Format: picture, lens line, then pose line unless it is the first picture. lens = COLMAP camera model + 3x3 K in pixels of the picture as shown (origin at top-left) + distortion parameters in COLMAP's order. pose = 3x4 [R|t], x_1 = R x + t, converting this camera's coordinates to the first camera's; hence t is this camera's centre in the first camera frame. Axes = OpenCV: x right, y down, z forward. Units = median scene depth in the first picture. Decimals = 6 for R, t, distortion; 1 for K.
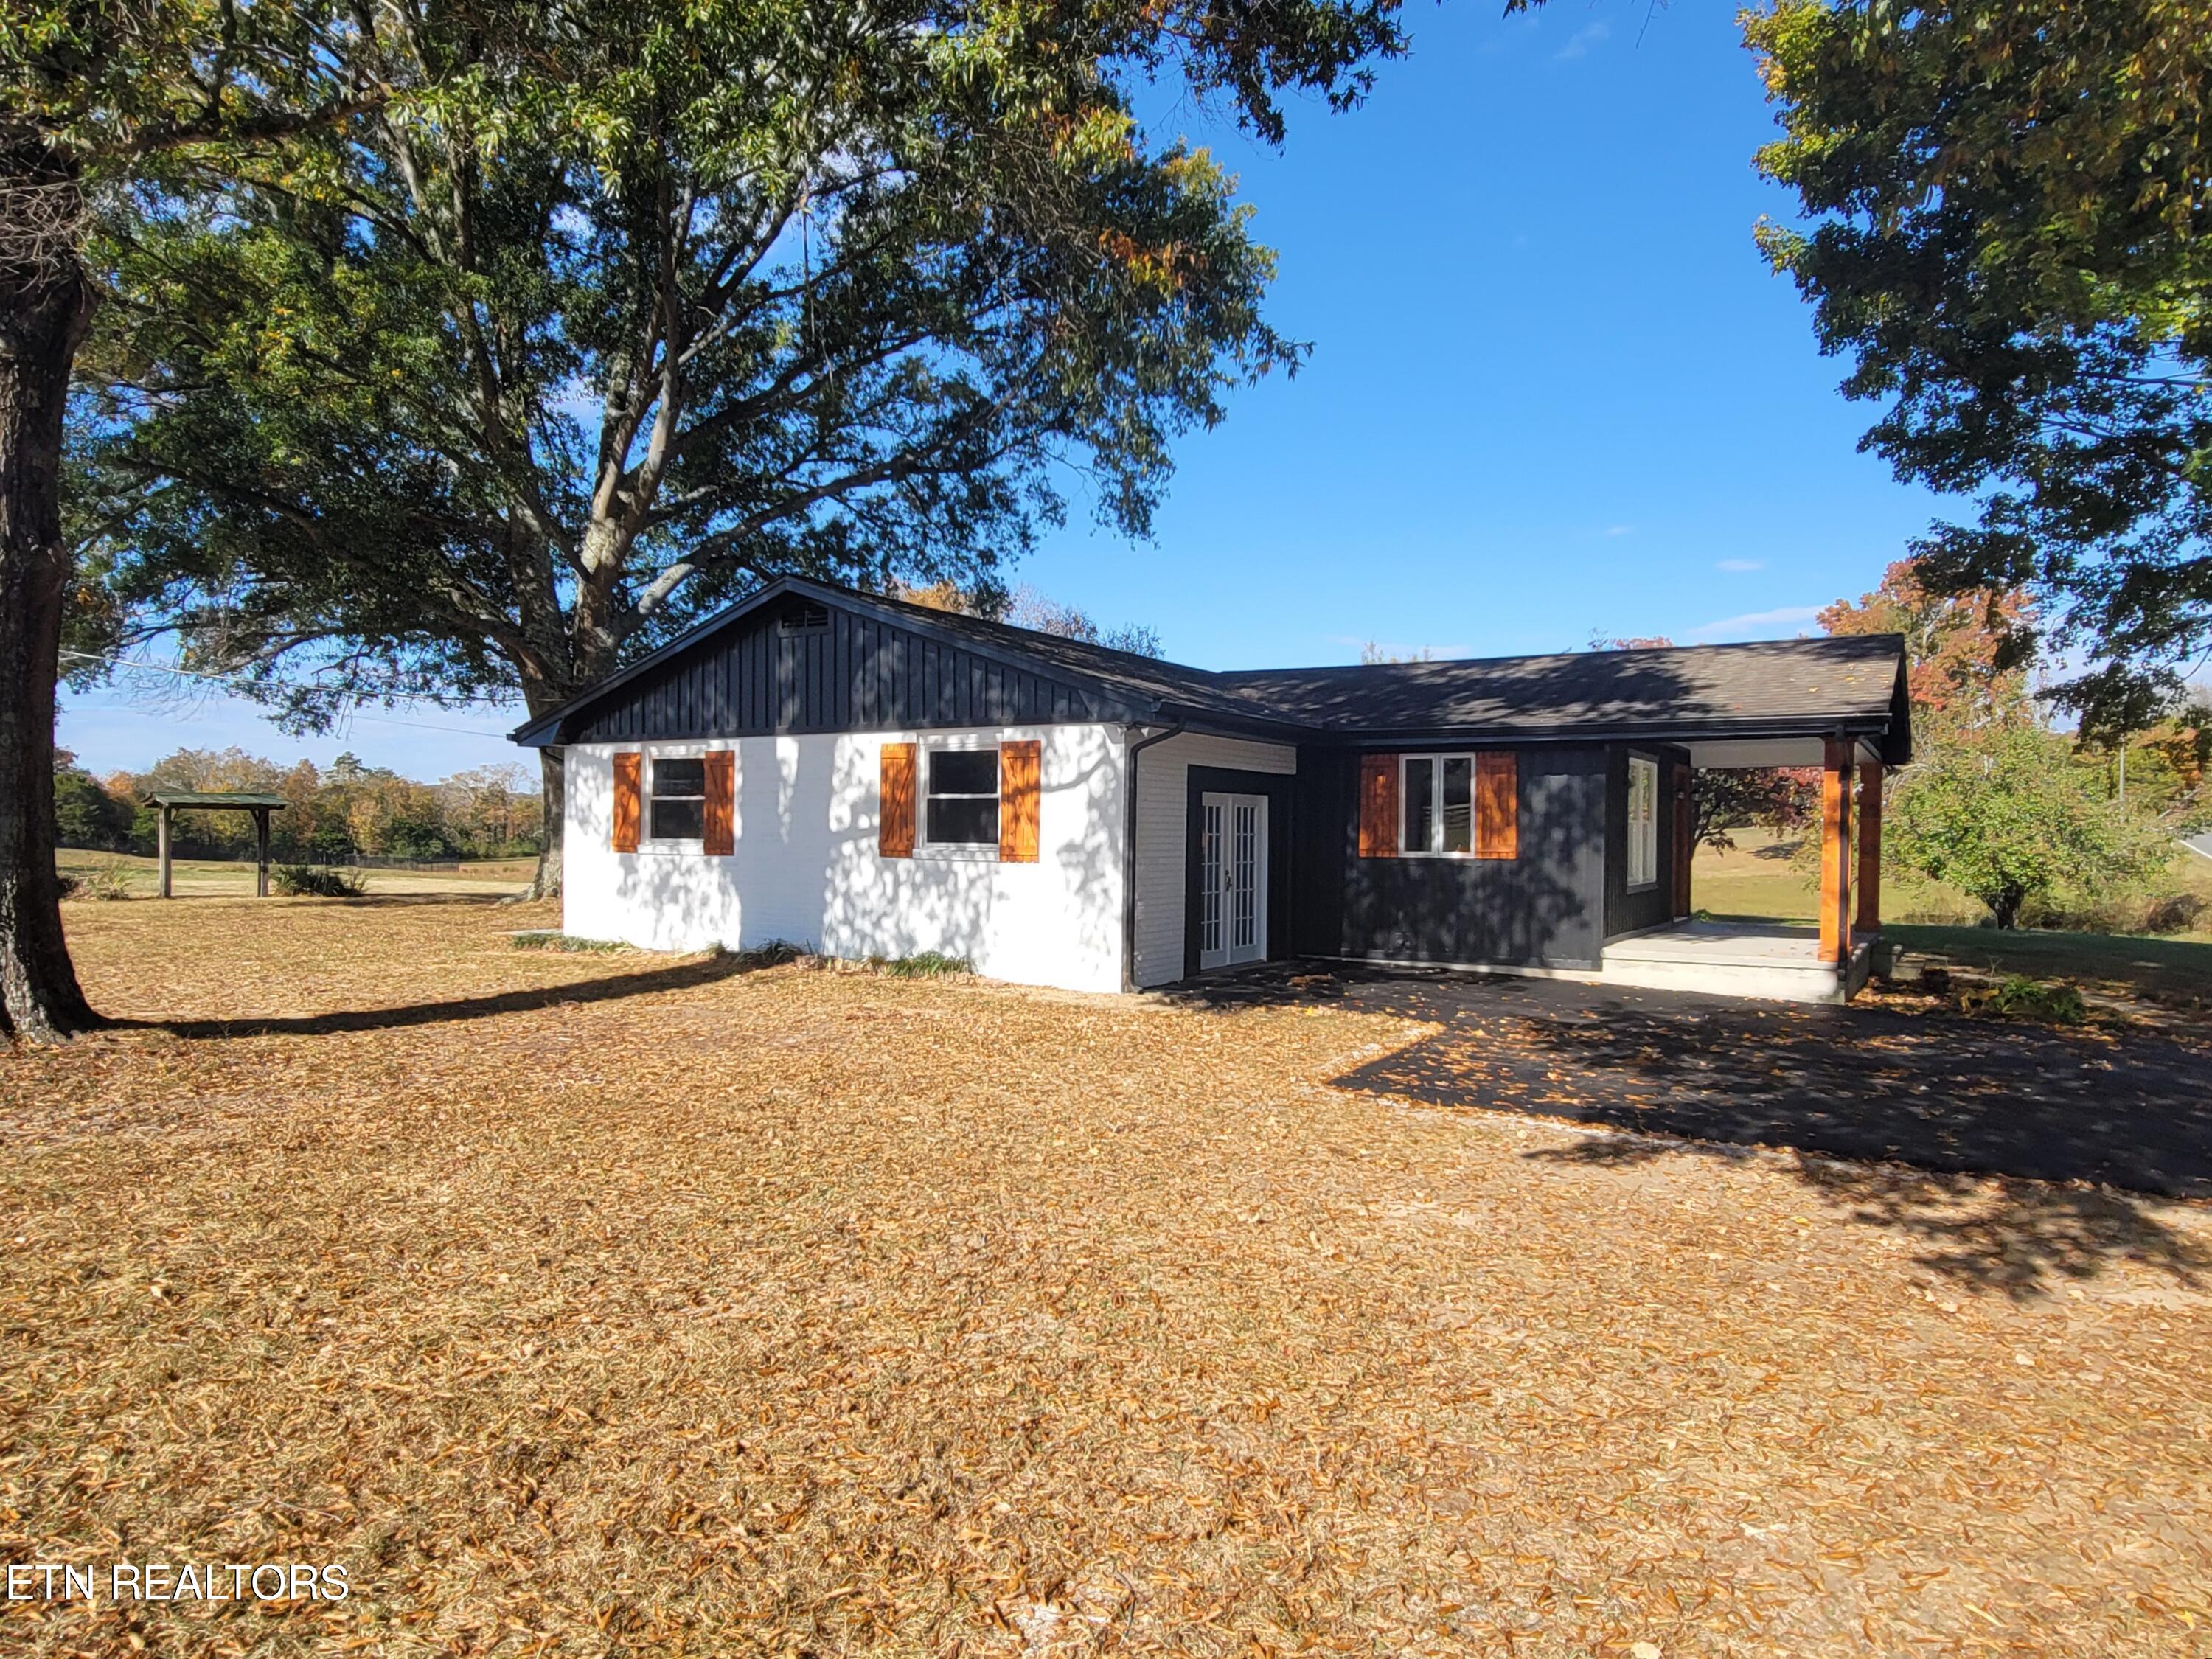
lens RADIAL K [[1044.4, 0, 1104.5], [0, 1044.4, 833.4], [0, 0, 1]] dist [-0.000965, 0.000240]
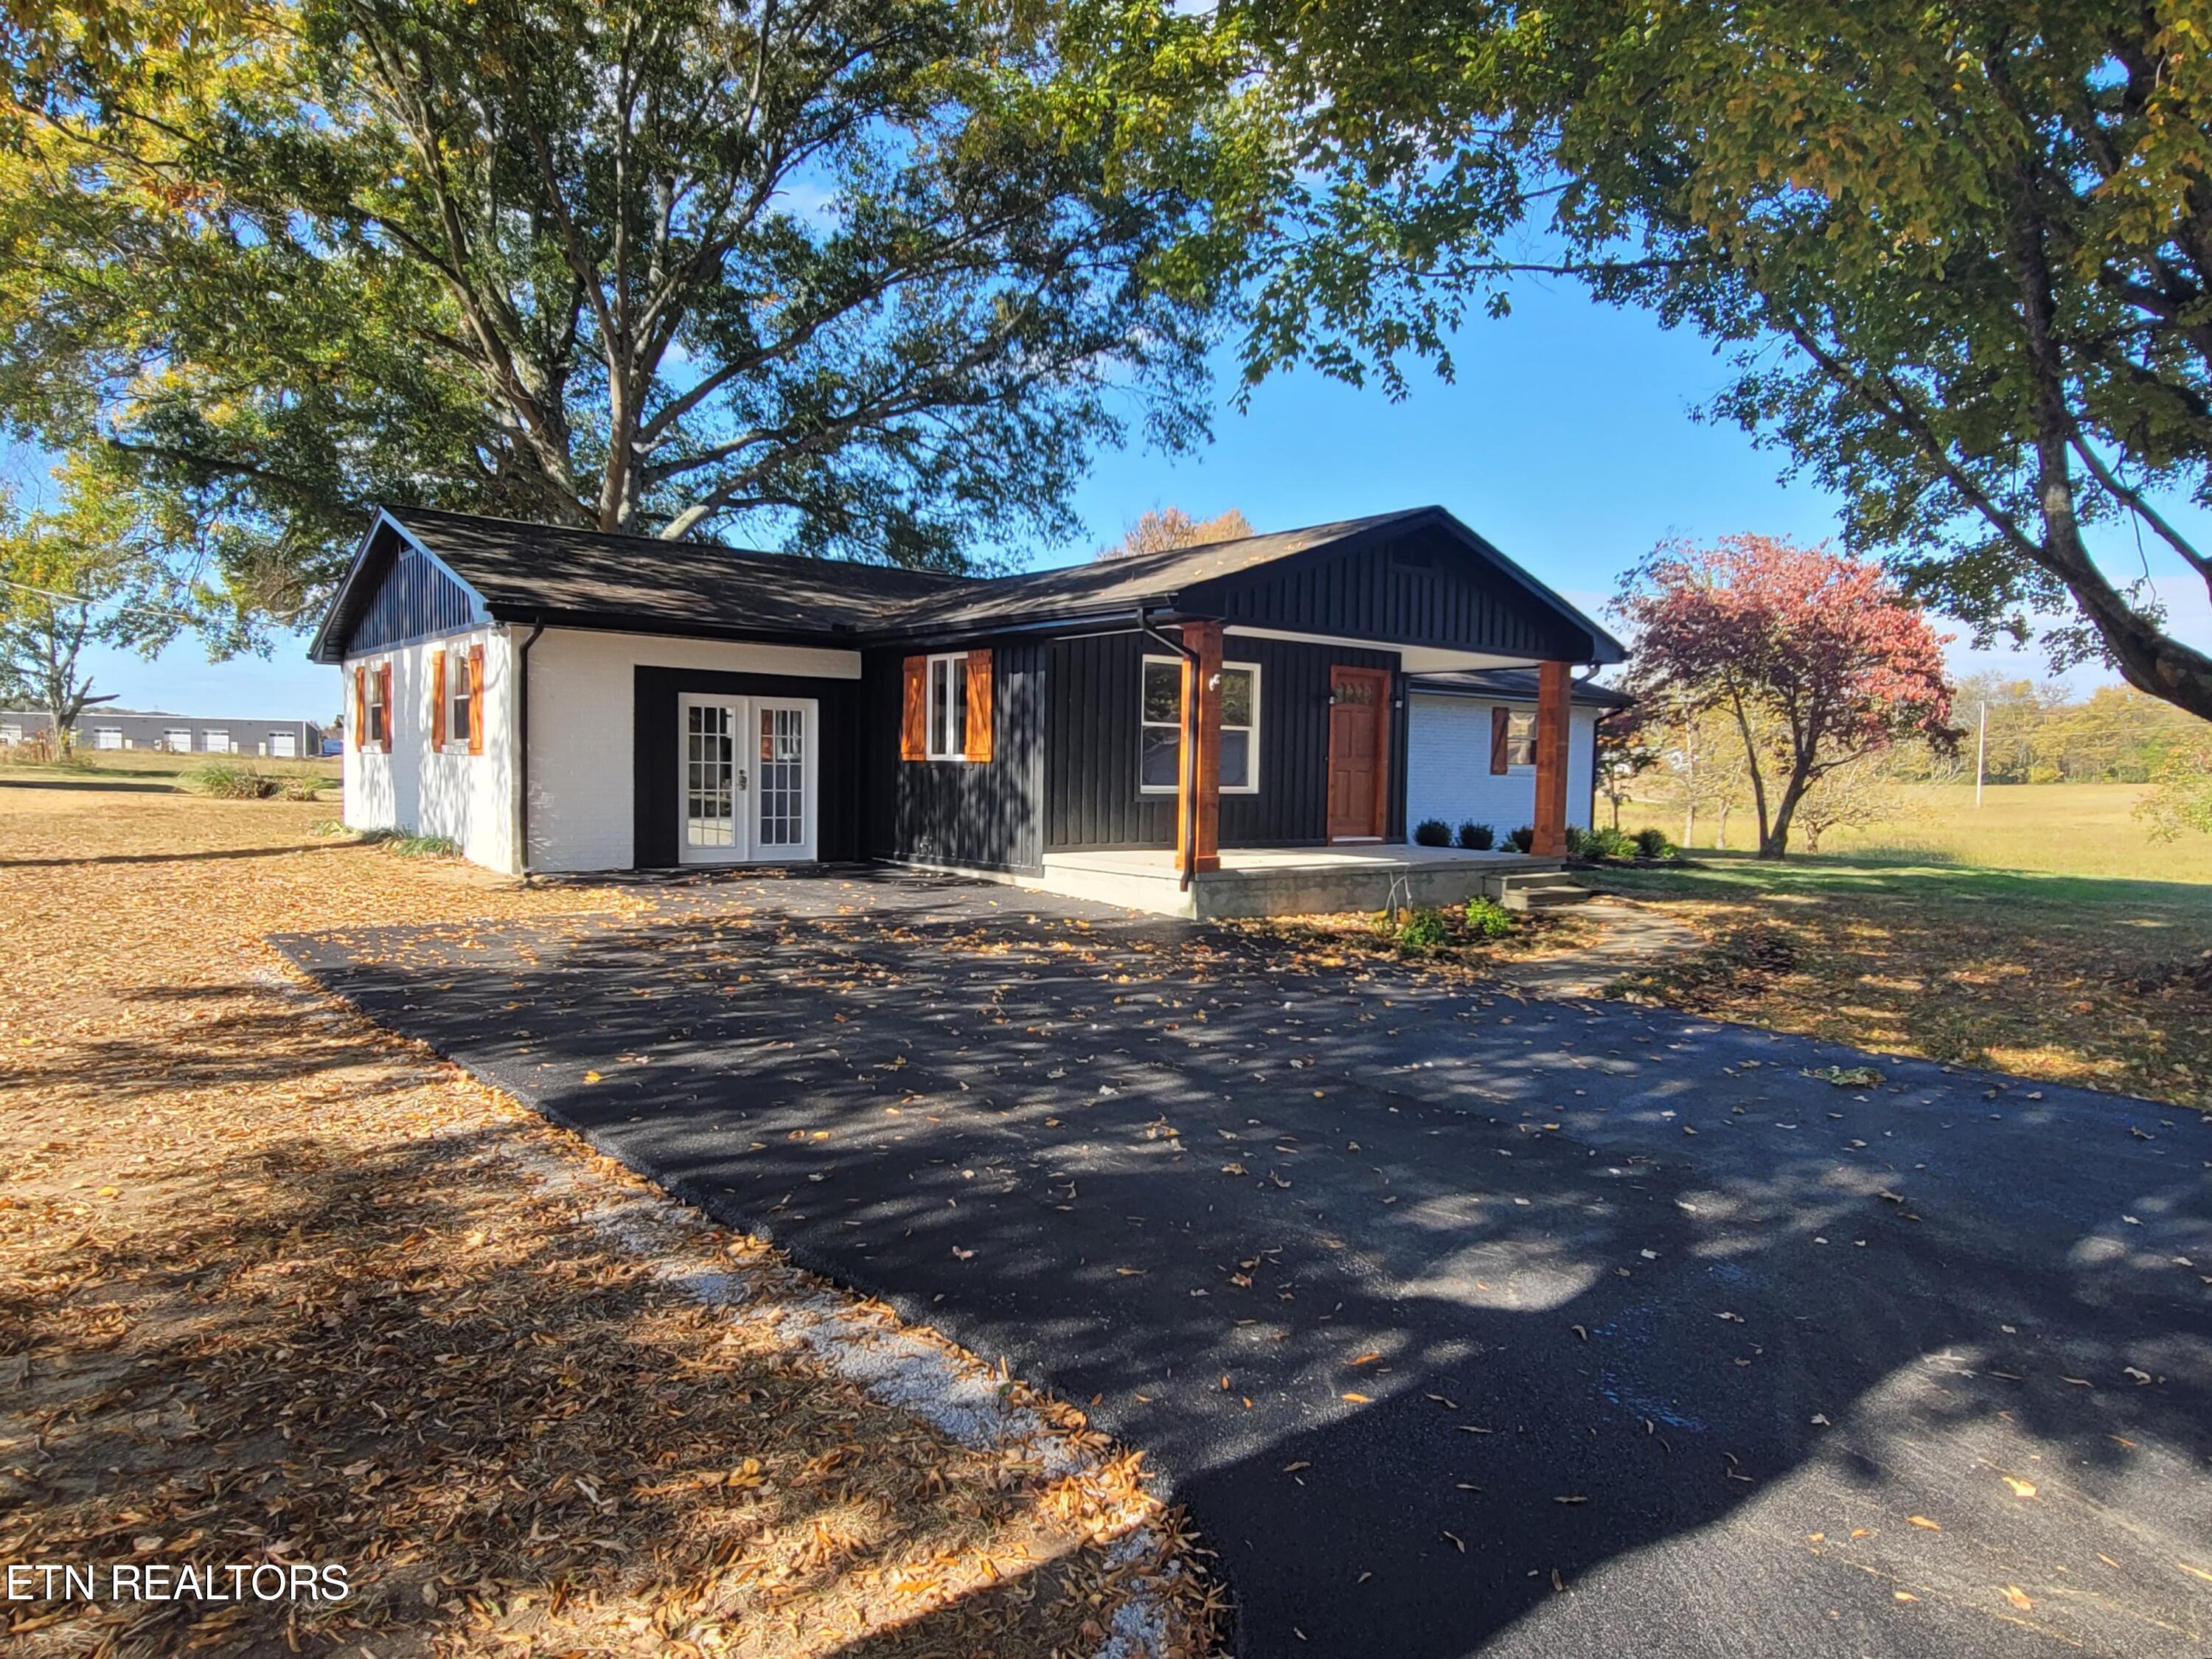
lens RADIAL K [[1044.4, 0, 1104.5], [0, 1044.4, 833.4], [0, 0, 1]] dist [-0.000965, 0.000240]
pose [[0.963353, 0.028713, -0.266697, 0.731592], [-0.012929, 0.998069, 0.060752, 0.030103], [0.267927, -0.055077, 0.961864, 0.087781]]
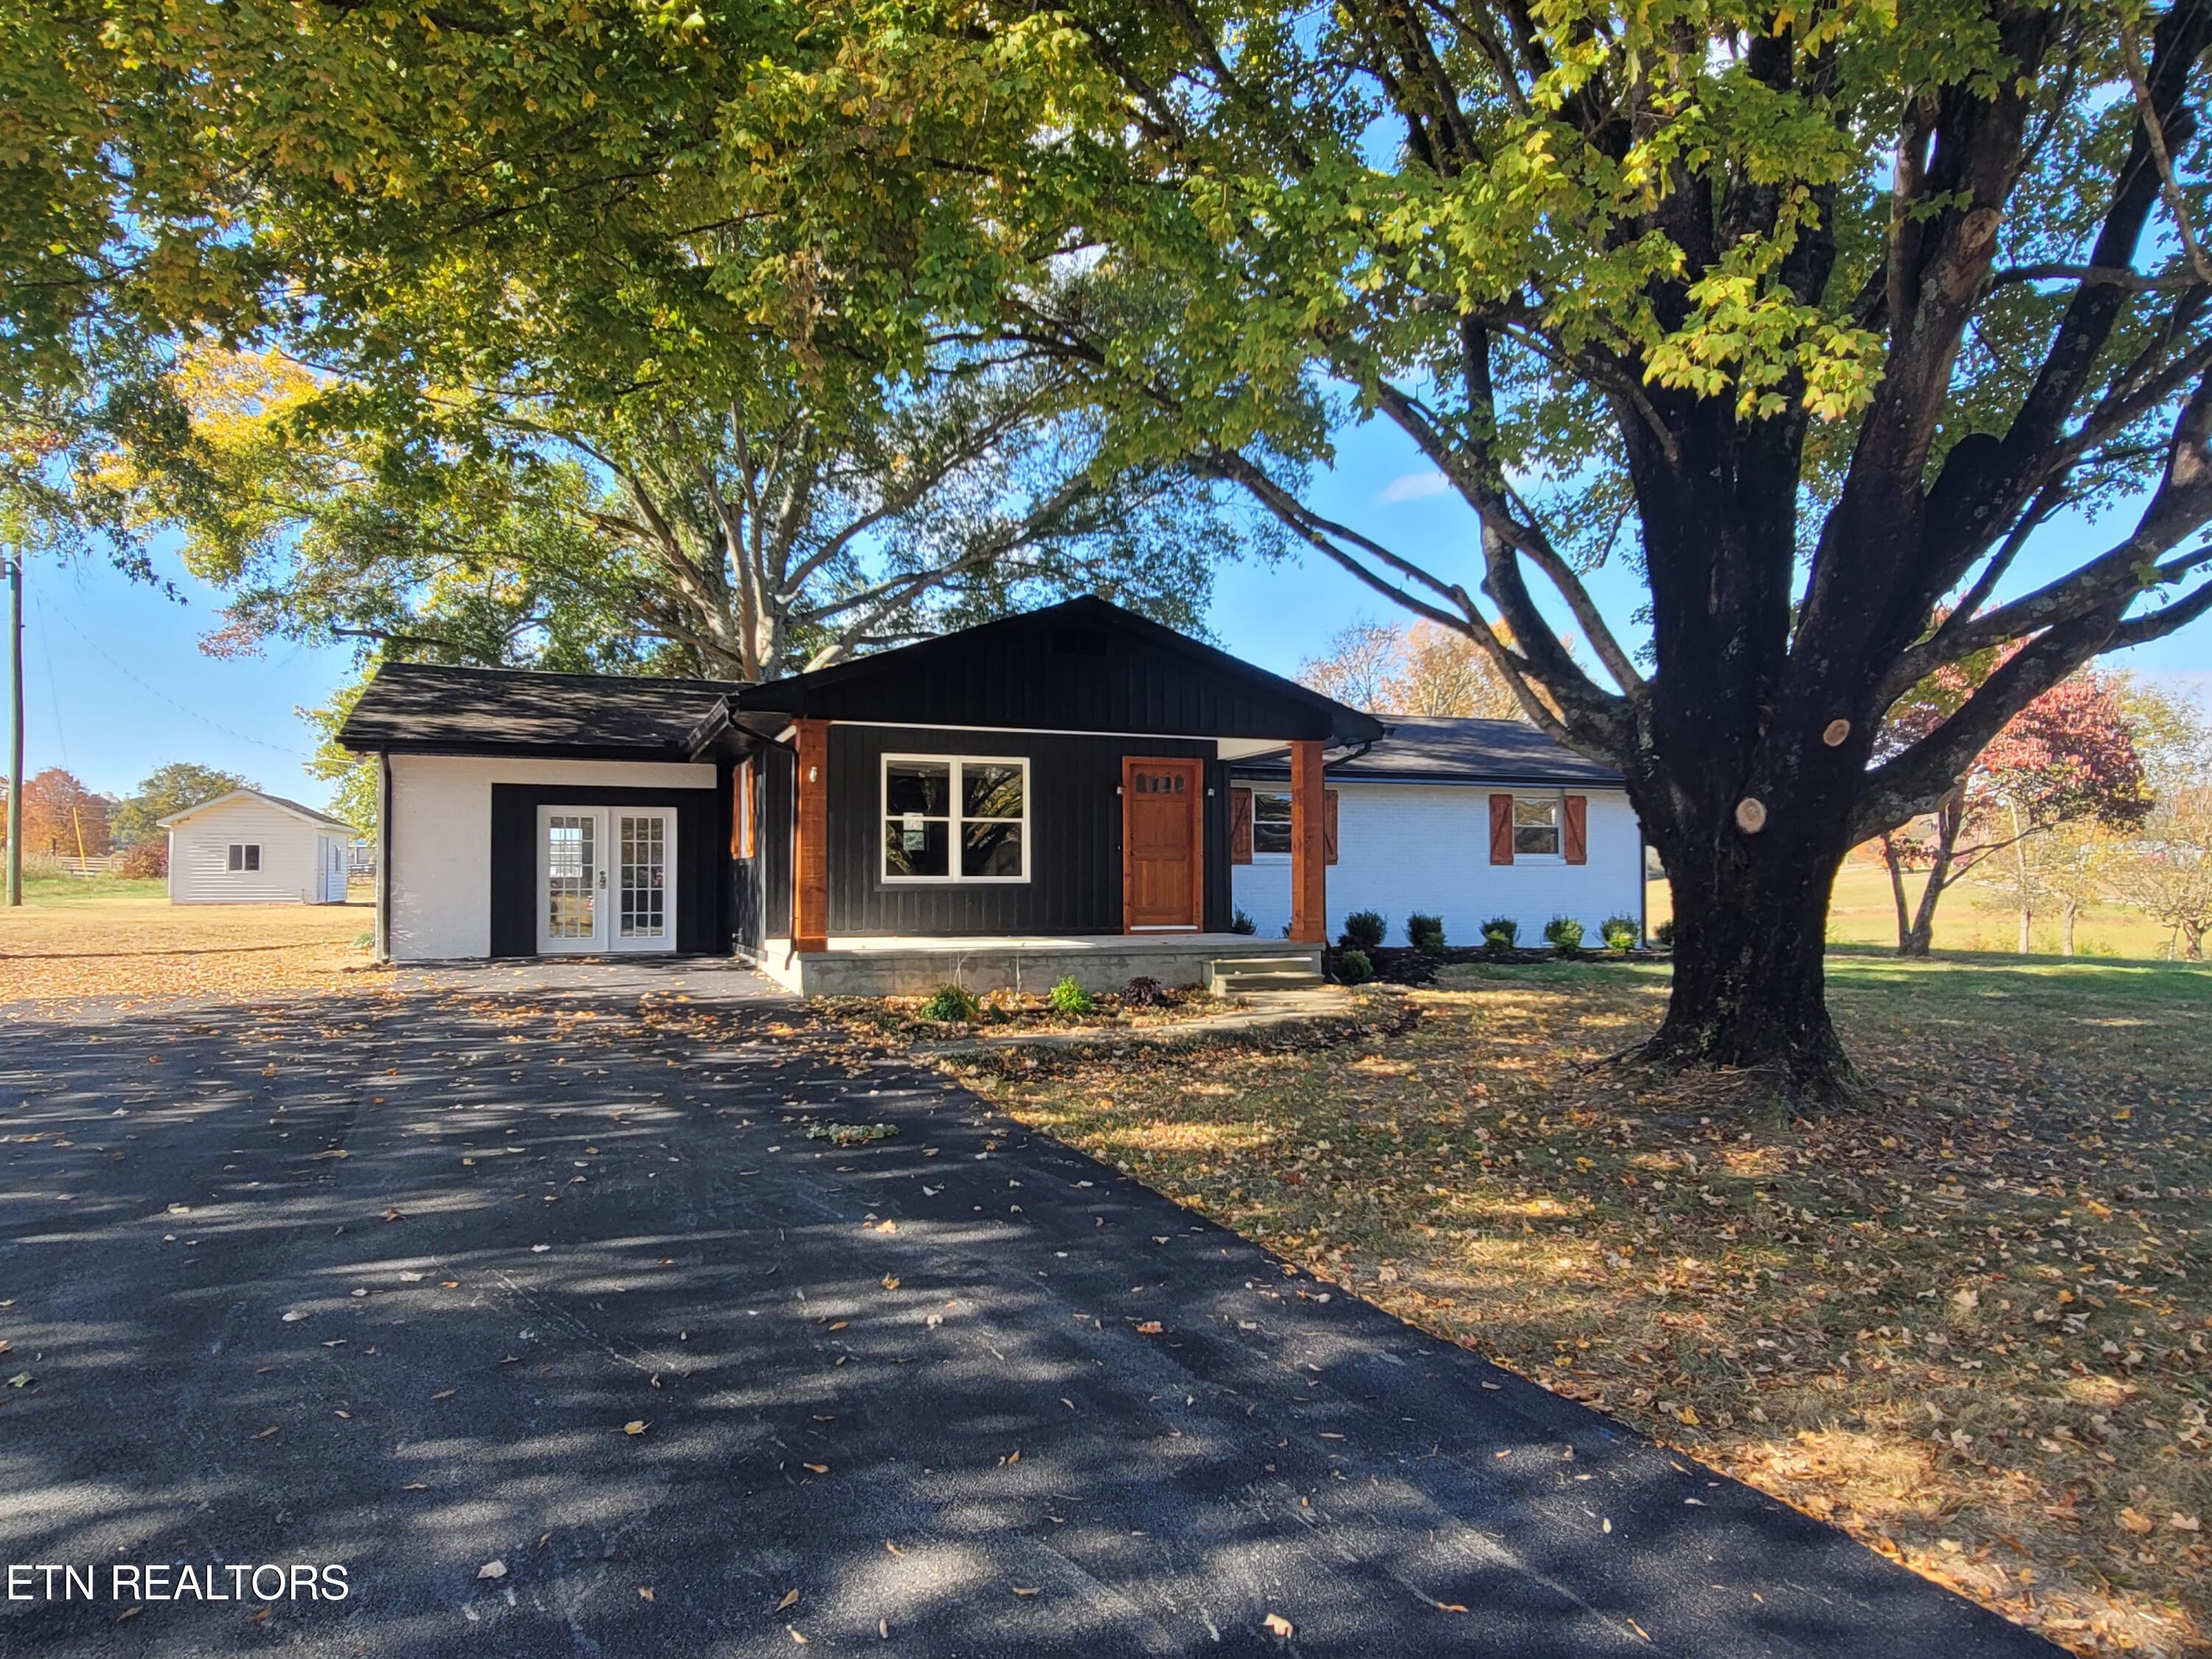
lens RADIAL K [[1024.9, 0, 1111.8], [0, 1024.9, 859.4], [0, 0, 1]] dist [0.000467, 0.000172]
pose [[0.883985, -0.015913, -0.467245, 1.149839], [0.008158, 0.999793, -0.018617, 0.047297], [0.467445, 0.012645, 0.883932, 0.237164]]
